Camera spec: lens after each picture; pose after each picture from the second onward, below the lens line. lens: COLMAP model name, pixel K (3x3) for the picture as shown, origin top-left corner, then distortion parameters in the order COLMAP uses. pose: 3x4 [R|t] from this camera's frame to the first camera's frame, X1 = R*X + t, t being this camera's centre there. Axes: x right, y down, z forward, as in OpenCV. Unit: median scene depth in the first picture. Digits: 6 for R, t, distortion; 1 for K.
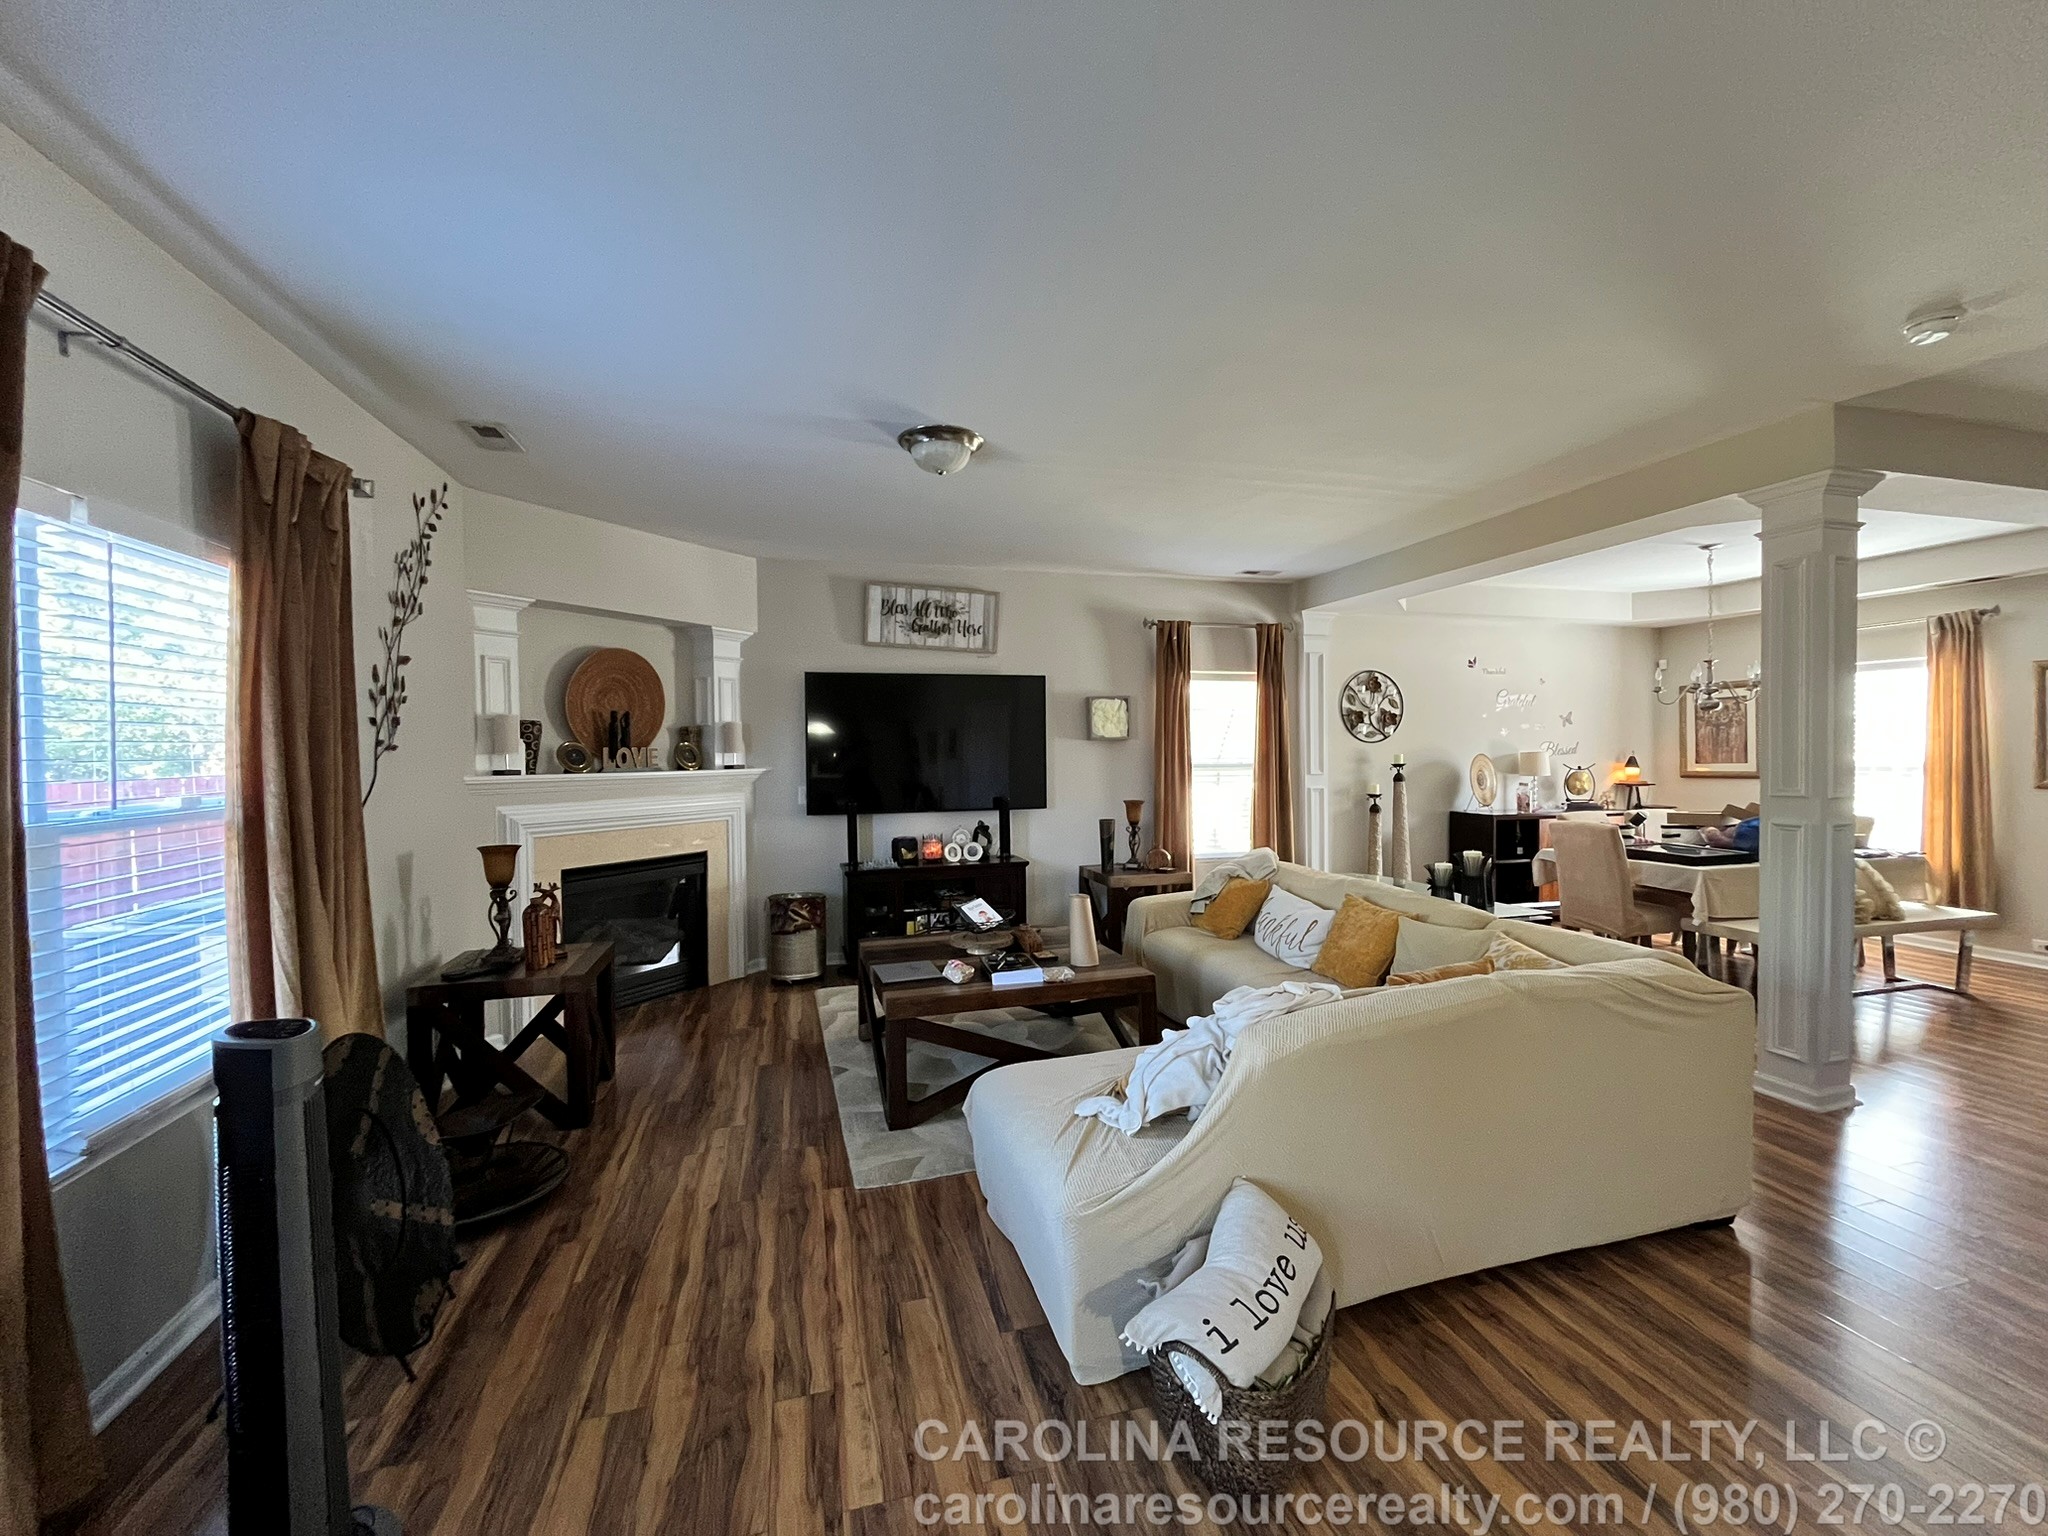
lens RADIAL K [[829.2, 0, 1027.4], [0, 829.2, 762.3], [0, 0, 1]] dist [-0.001949, 0.000051]
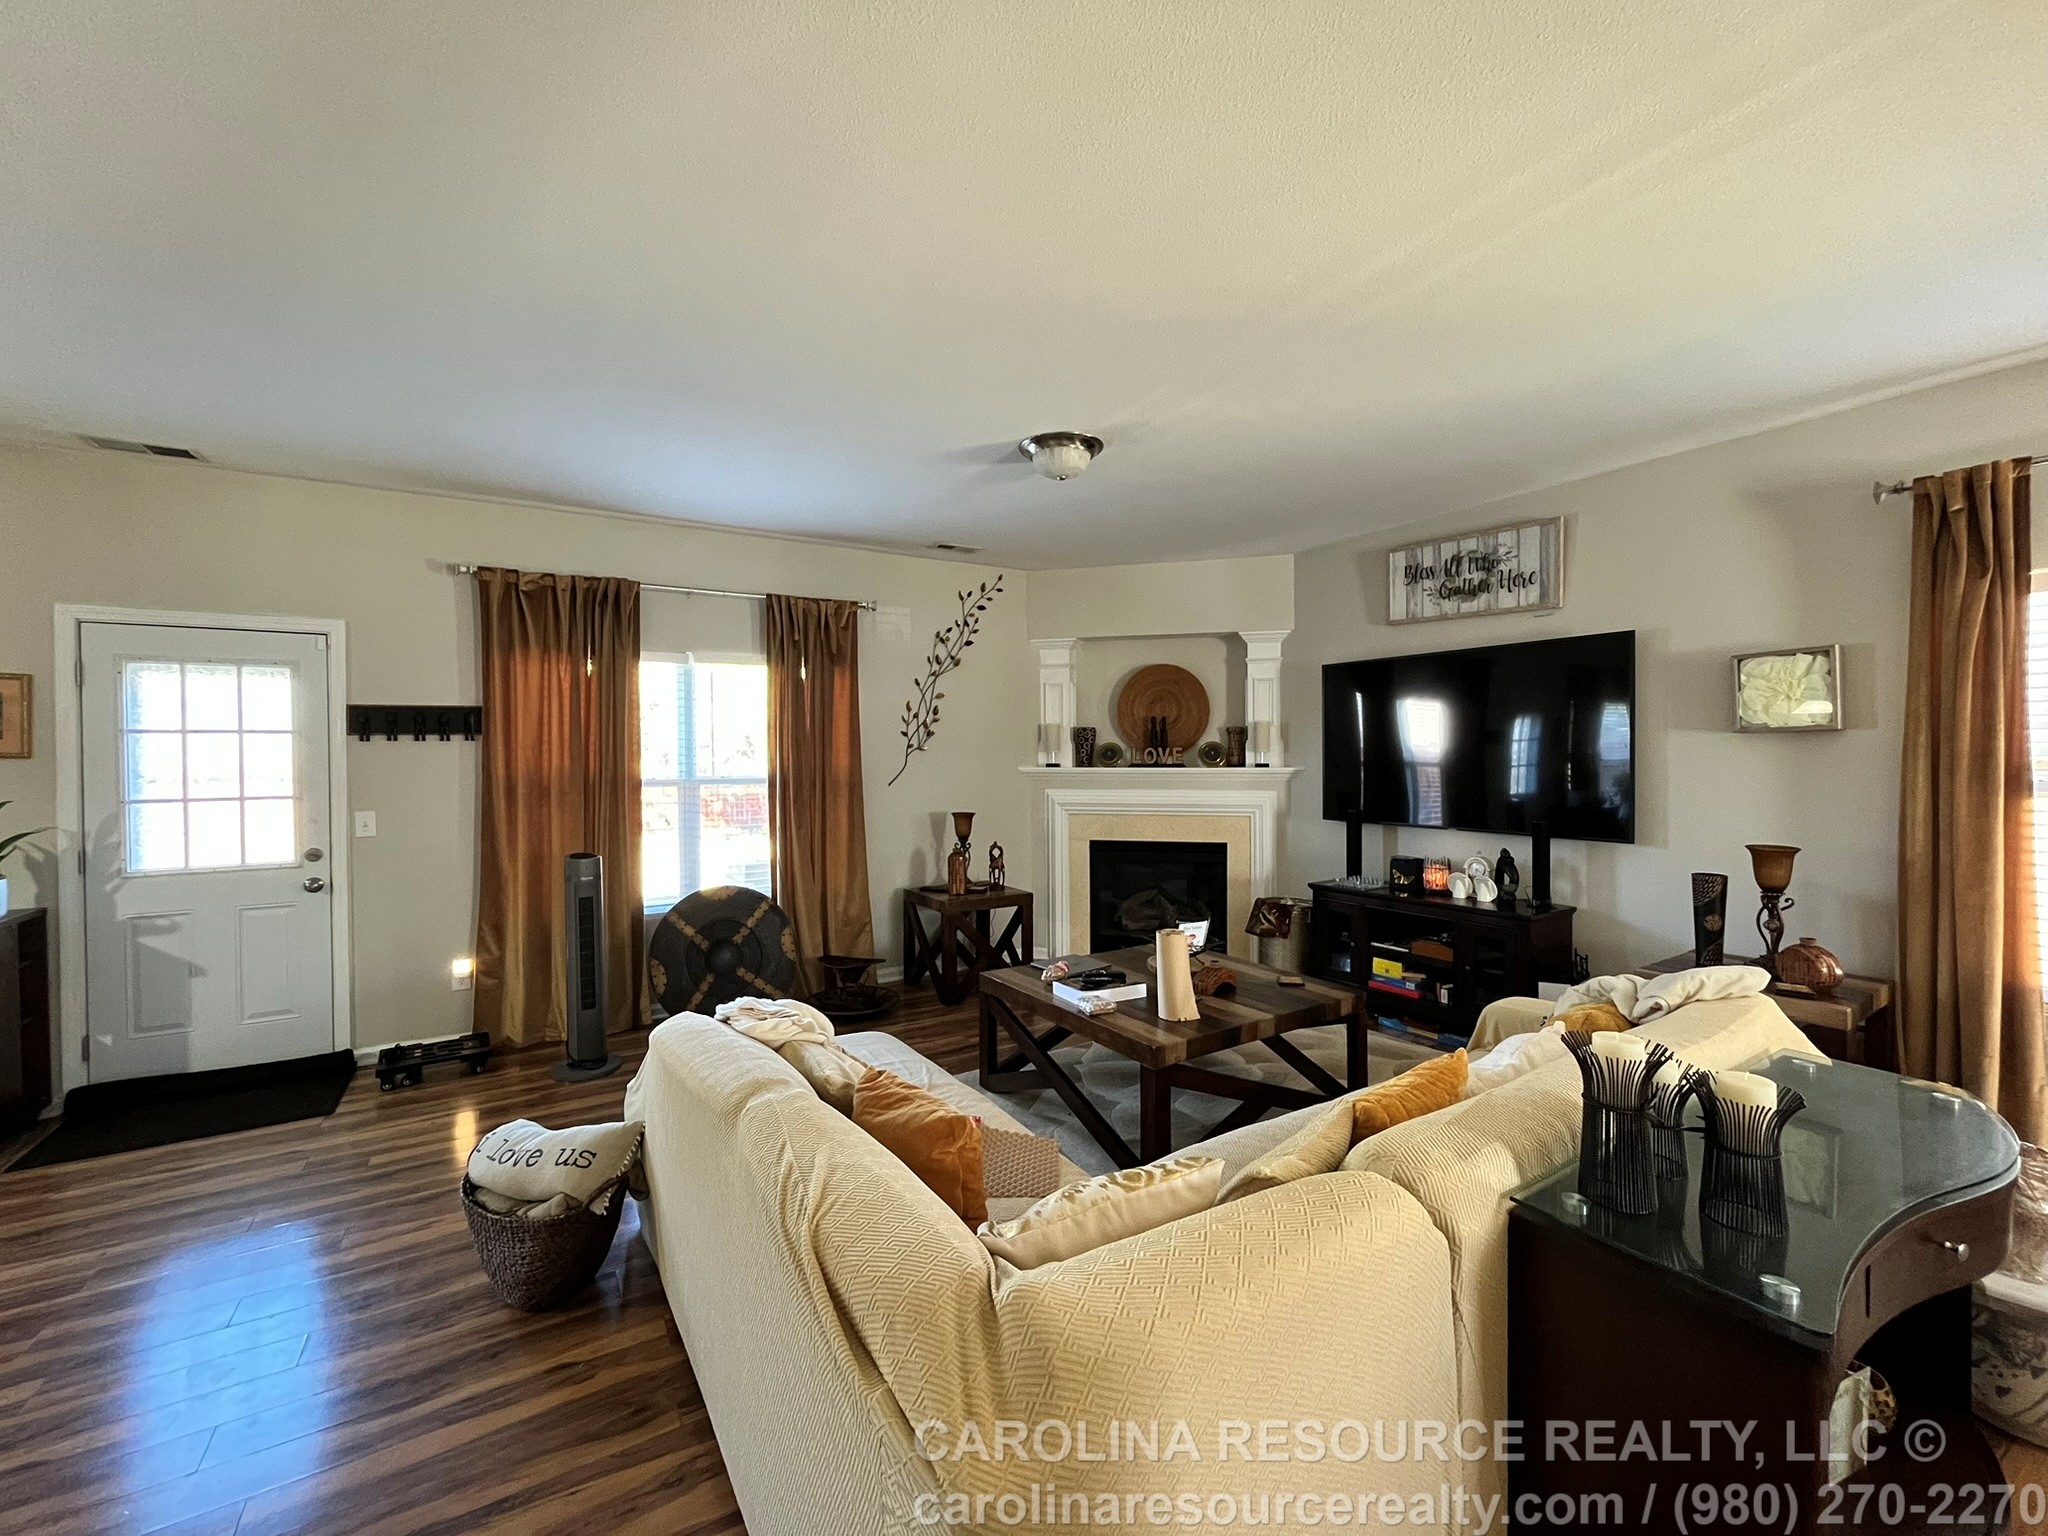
lens RADIAL K [[829.2, 0, 1027.4], [0, 829.2, 762.3], [0, 0, 1]] dist [-0.001949, 0.000051]
pose [[0.277704, 0.020741, -0.960443, 0.505170], [-0.009760, 0.999776, 0.018768, -0.013159], [0.960617, 0.004162, 0.277845, 0.400541]]
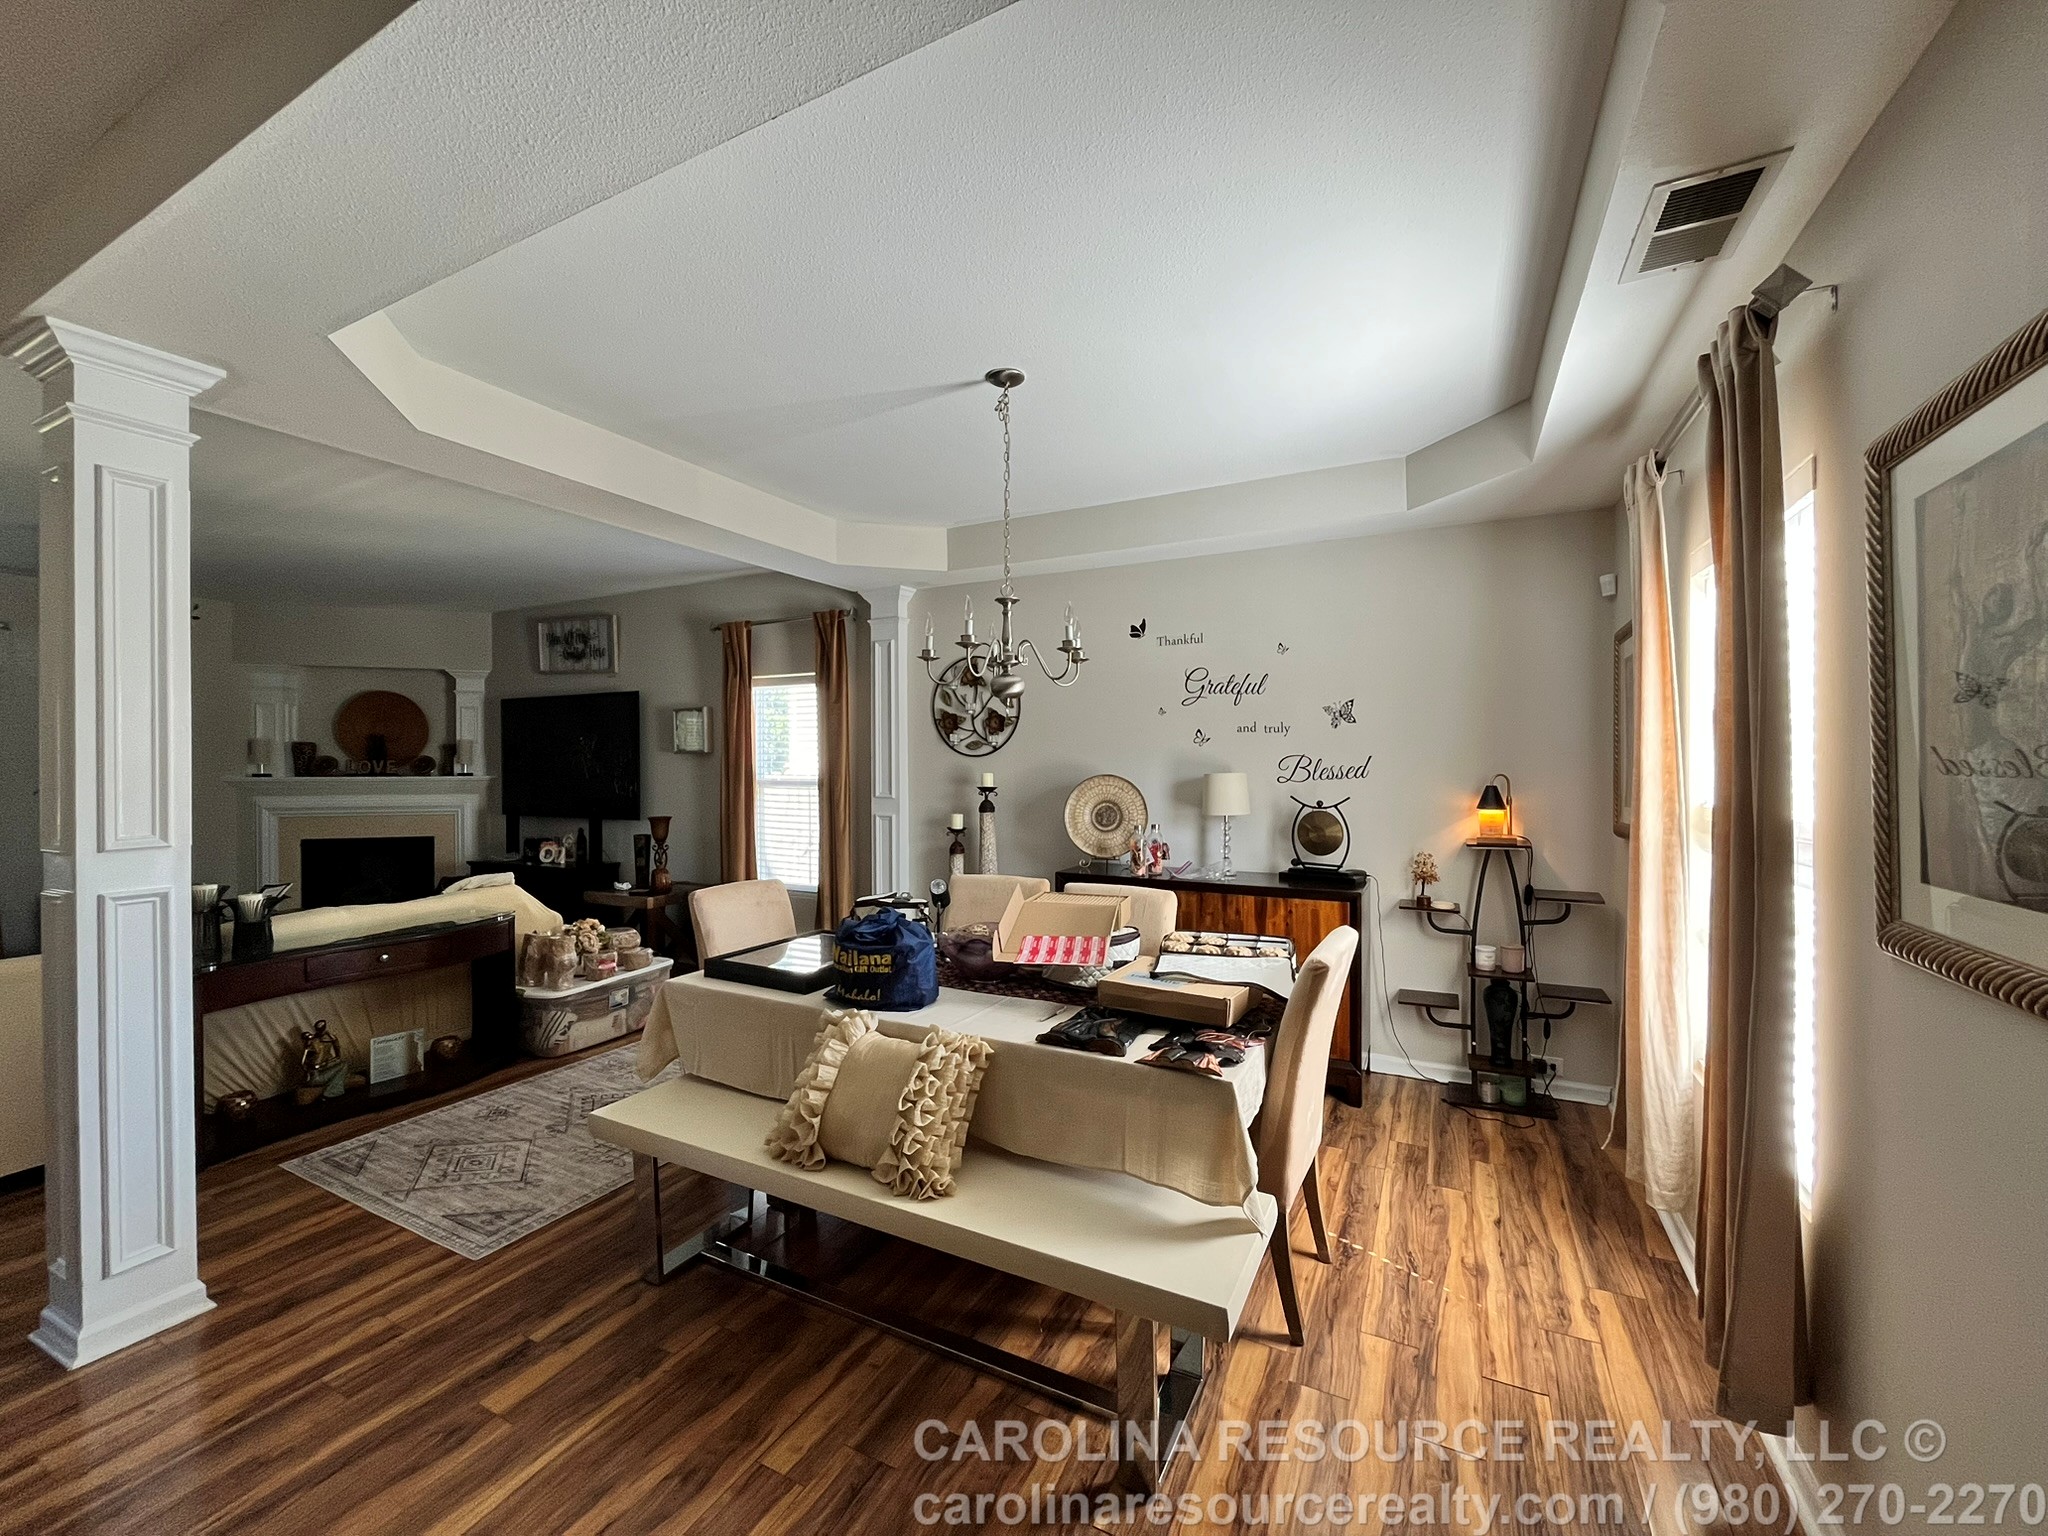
lens RADIAL K [[823.9, 0, 1021.8], [0, 823.9, 763.4], [0, 0, 1]] dist [-0.002257, -0.000139]
pose [[0.734172, 0.009237, -0.678900, 1.087668], [-0.014021, 0.999900, -0.001558, -0.020335], [0.678818, 0.010663, 0.734229, 0.588304]]
